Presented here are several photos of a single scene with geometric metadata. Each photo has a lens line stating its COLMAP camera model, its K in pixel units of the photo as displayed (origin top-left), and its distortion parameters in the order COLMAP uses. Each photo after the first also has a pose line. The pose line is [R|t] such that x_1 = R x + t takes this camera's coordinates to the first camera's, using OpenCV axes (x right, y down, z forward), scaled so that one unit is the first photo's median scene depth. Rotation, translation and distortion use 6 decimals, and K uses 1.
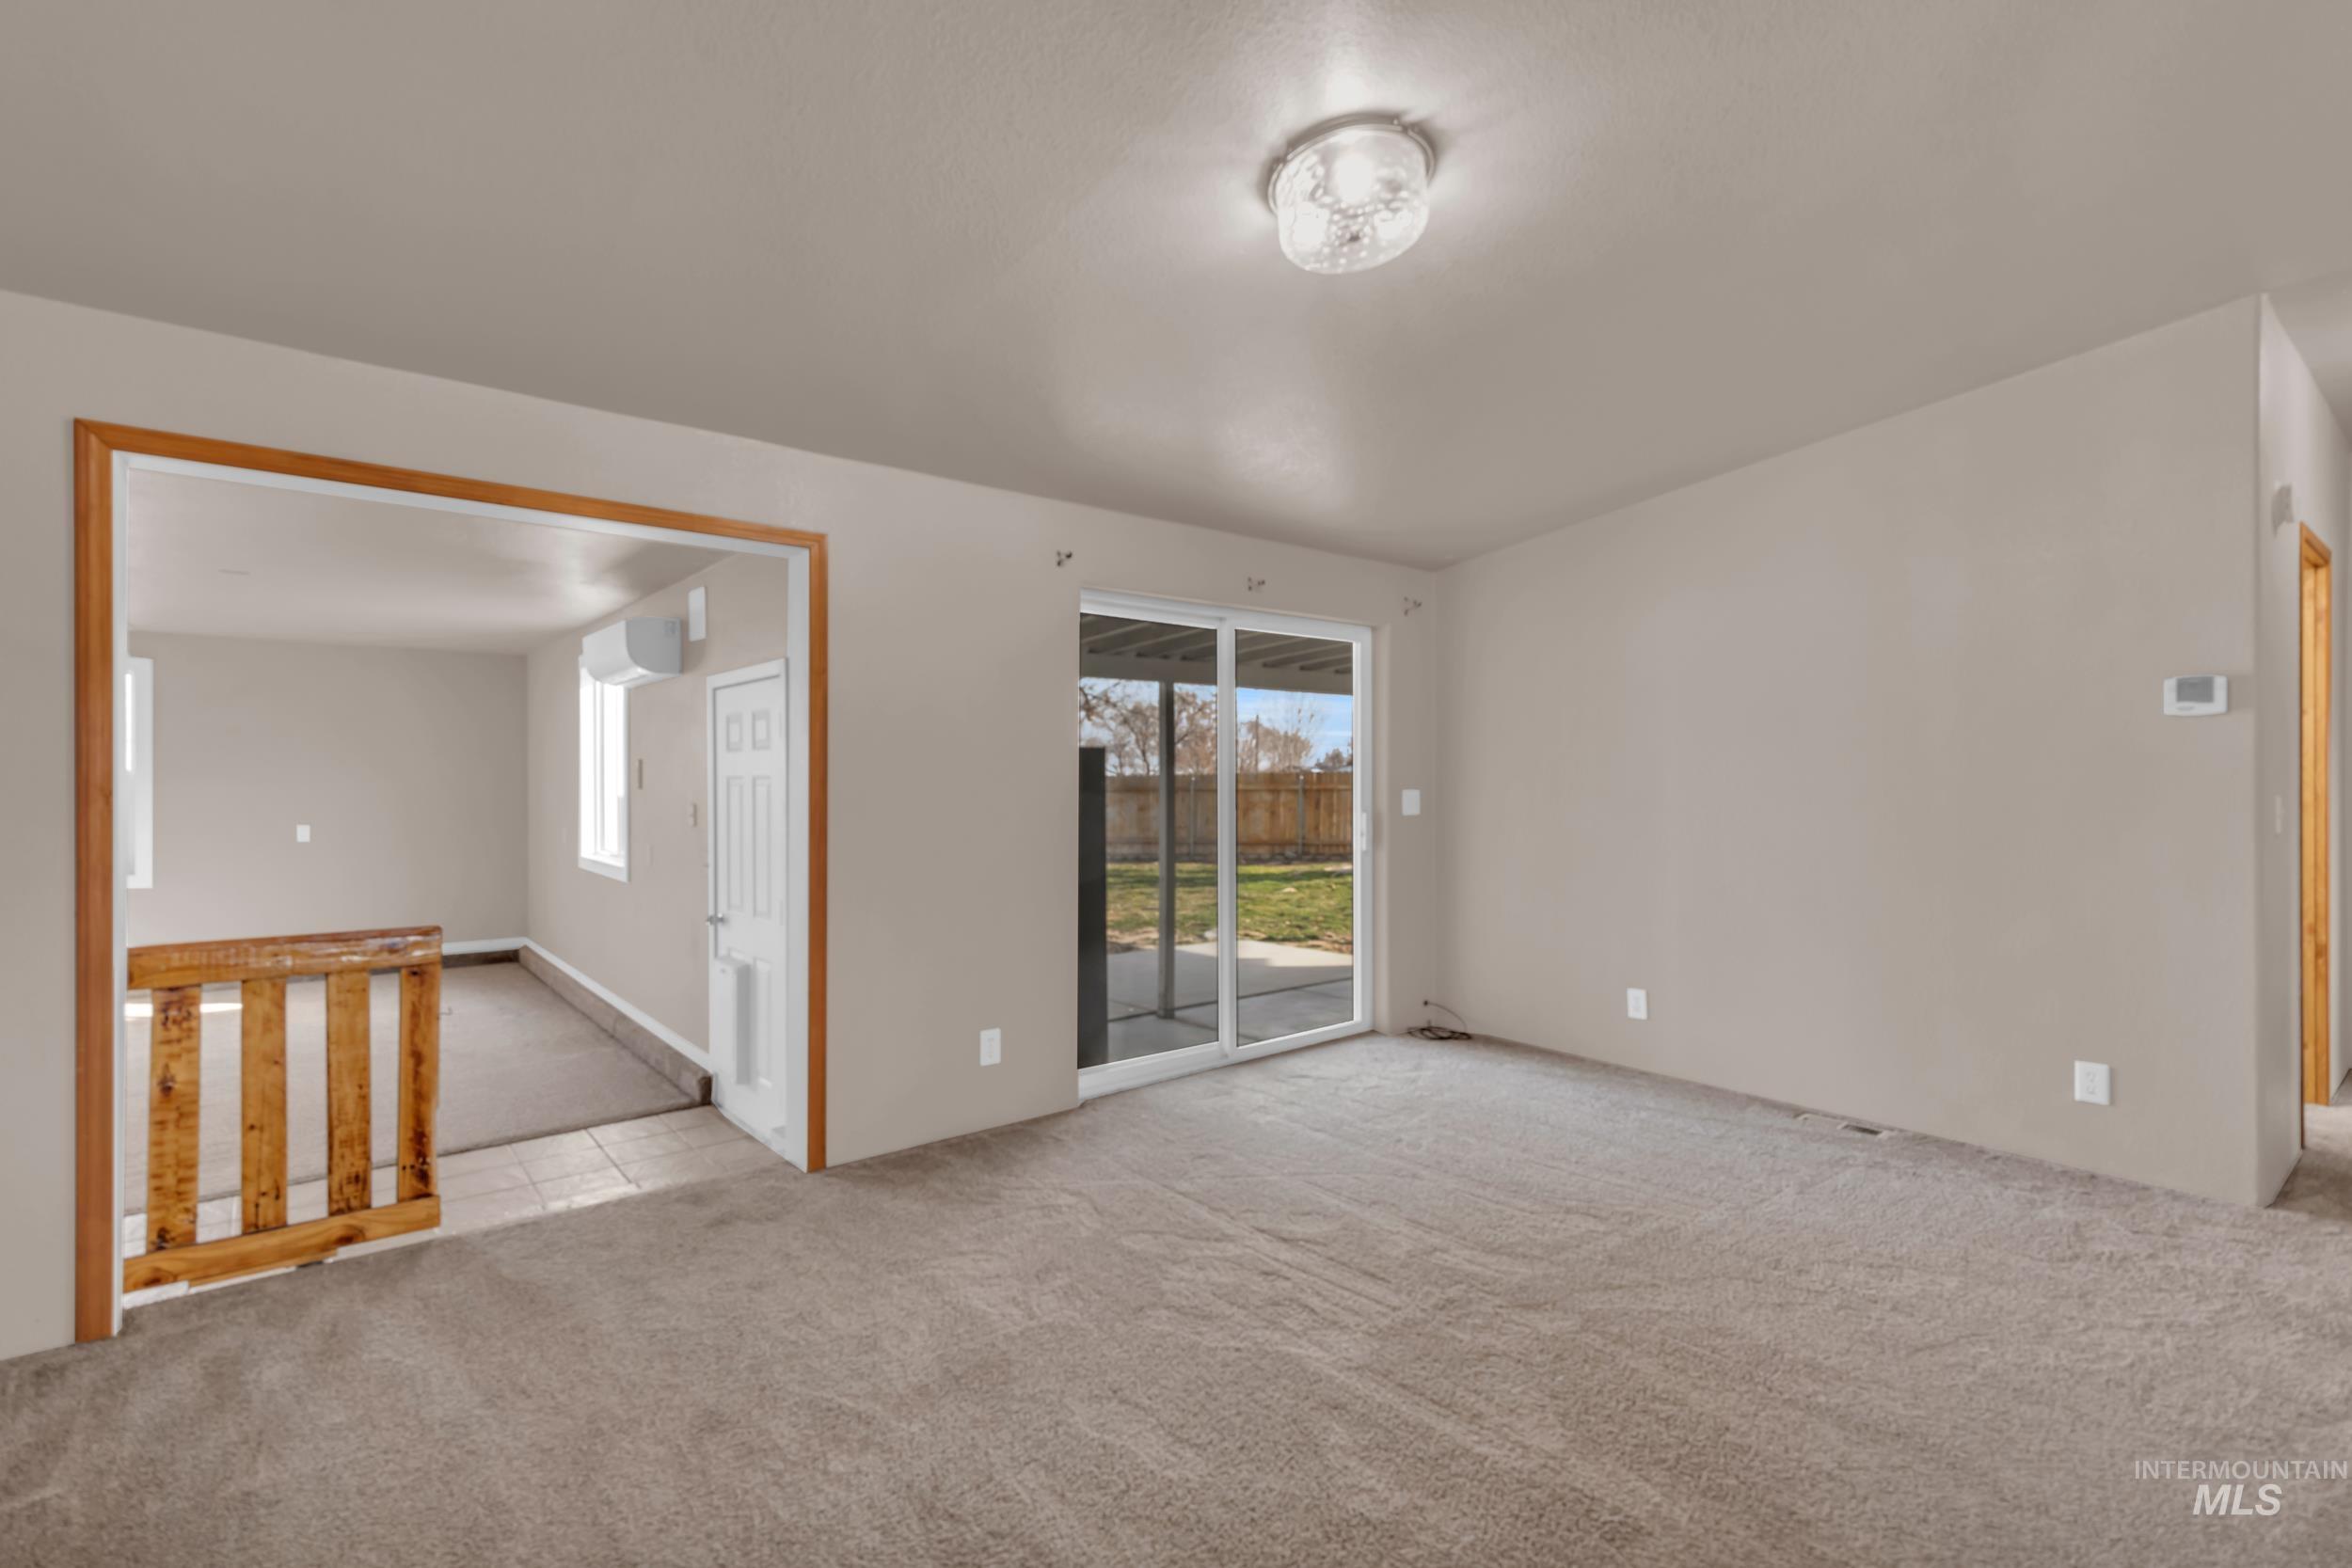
lens RADIAL K [[1058.2, 0, 1169.9], [0, 1058.2, 768.0], [0, 0, 1]] dist [0.035685, -0.021634]
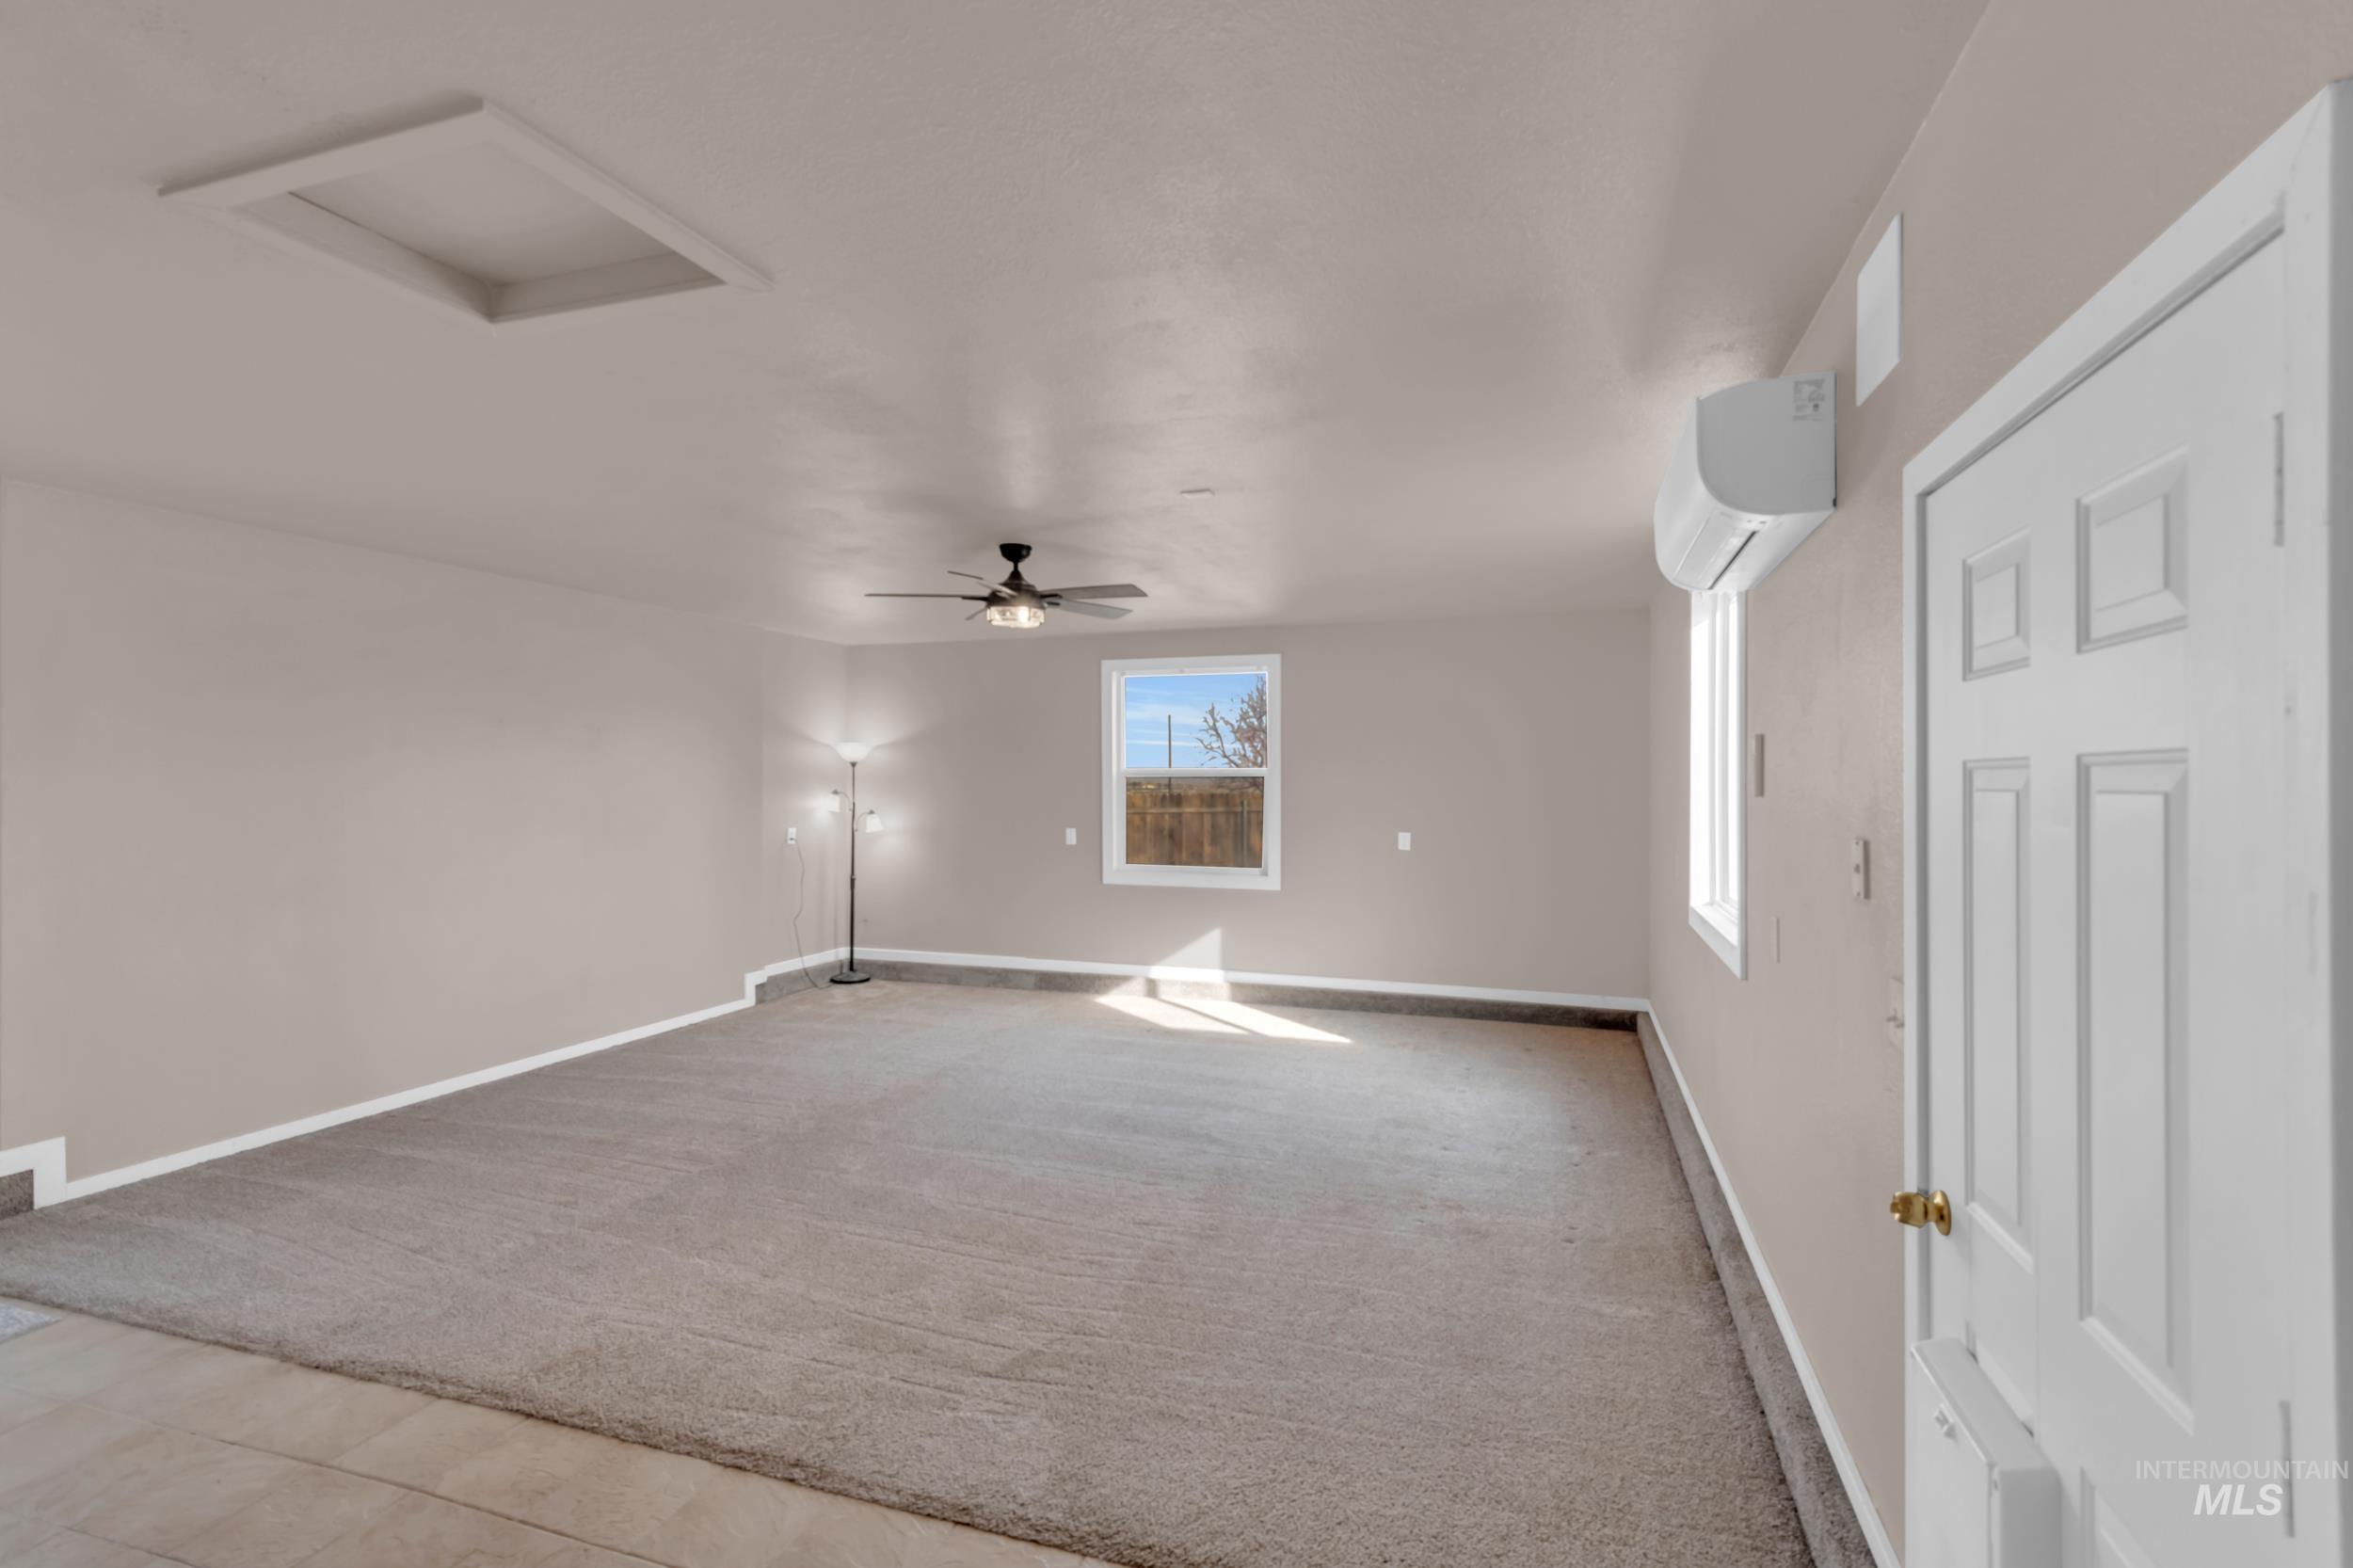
lens RADIAL K [[1058.7, 0, 1170.4], [0, 1058.7, 768.0], [0, 0, 1]] dist [0.035685, -0.021634]
pose [[0.512319, -0.003970, -0.858786, -0.245254], [-0.003399, 0.999972, -0.006651, 0.011715], [0.858788, 0.006327, 0.512291, 0.591227]]
